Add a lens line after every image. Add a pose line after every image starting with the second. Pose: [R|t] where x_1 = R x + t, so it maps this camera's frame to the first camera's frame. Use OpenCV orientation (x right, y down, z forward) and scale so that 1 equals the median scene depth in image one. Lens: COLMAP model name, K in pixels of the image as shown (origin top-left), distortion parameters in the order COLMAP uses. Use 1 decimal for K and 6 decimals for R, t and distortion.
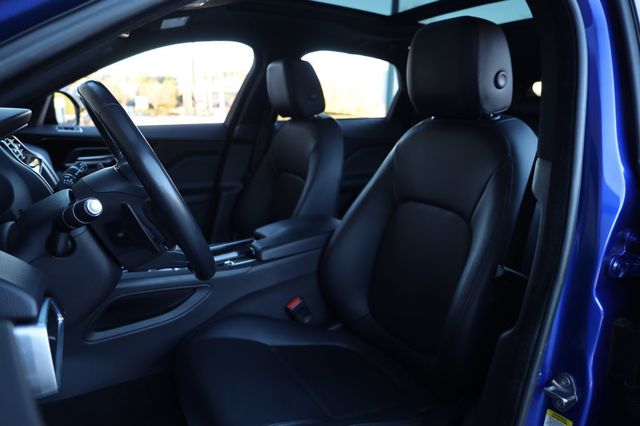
lens RADIAL K [[444.0, 0, 320.6], [0, 444.0, 213.4], [0, 0, 1]] dist [-0.001288, 0.001107]
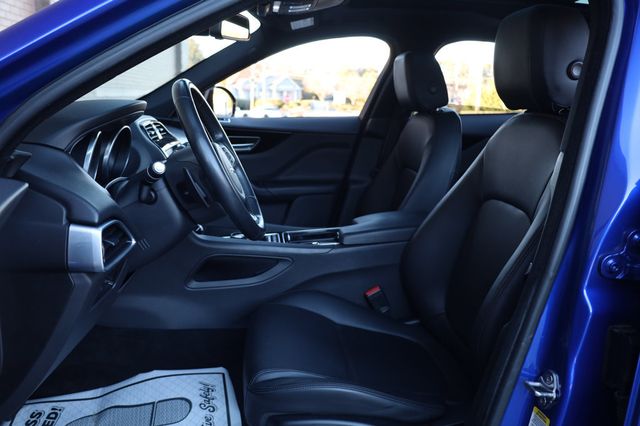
lens RADIAL K [[516.2, 0, 318.7], [0, 516.2, 212.5], [0, 0, 1]] dist [0.001468, -0.002910]
pose [[0.910323, 0.086436, -0.404774, 0.285623], [-0.096189, 0.995356, -0.003776, 0.038099], [0.402567, 0.042372, 0.914409, -0.139497]]
